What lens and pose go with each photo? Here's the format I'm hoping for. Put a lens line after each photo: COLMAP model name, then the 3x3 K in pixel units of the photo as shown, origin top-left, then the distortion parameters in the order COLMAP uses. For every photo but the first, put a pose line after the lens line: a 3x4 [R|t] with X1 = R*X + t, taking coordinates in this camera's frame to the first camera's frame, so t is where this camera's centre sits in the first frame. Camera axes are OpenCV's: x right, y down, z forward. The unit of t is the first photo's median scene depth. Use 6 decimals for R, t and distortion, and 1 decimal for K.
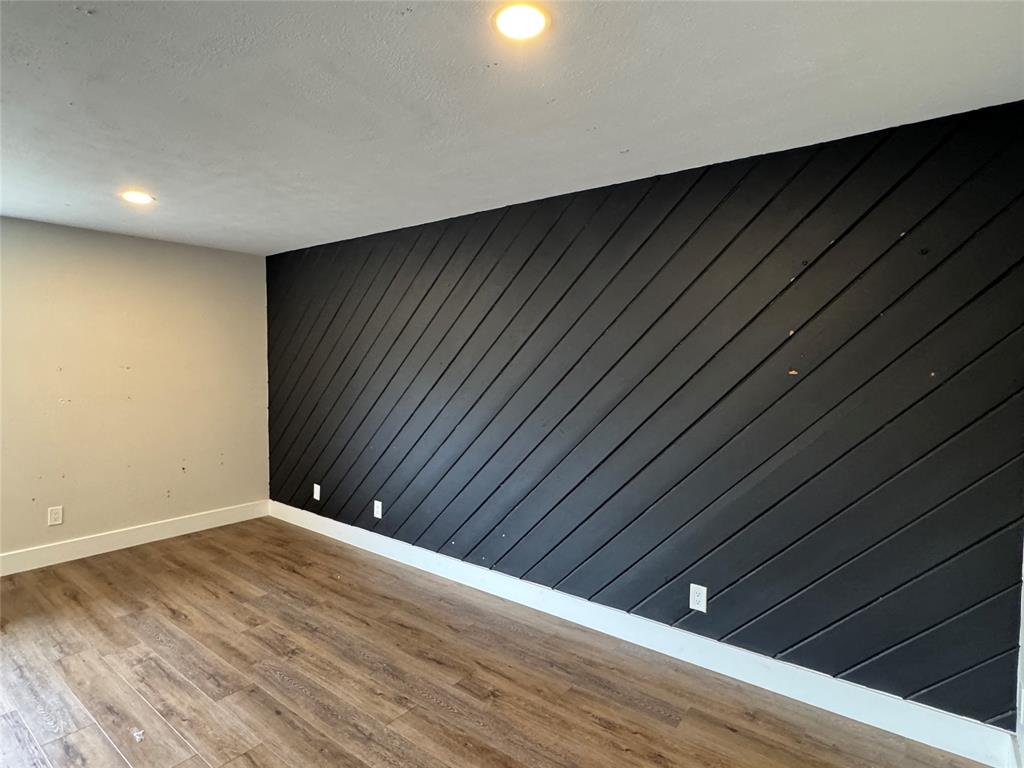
lens RADIAL K [[543.5, 0, 507.8], [0, 543.5, 385.2], [0, 0, 1]] dist [-0.005888, 0.000399]
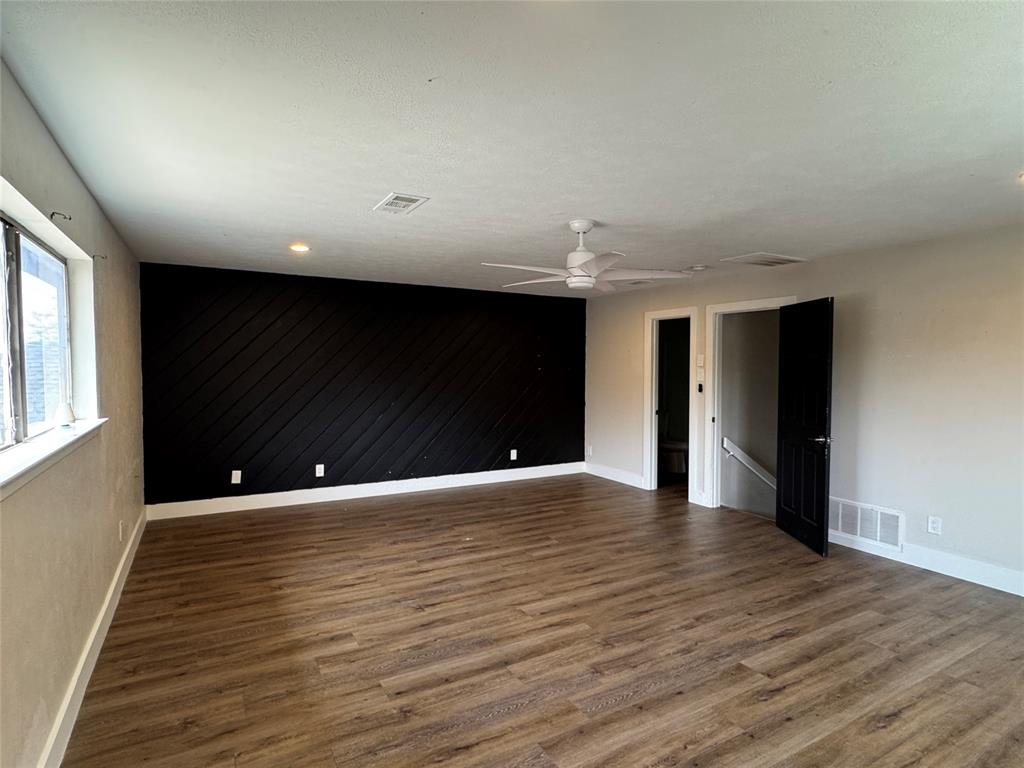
lens RADIAL K [[543.5, 0, 507.8], [0, 543.5, 385.2], [0, 0, 1]] dist [-0.005888, 0.000399]
pose [[0.382555, -0.038766, 0.923119, -1.865148], [0.038746, 0.998914, 0.025892, -0.015391], [-0.923120, 0.025862, 0.383642, -0.000155]]
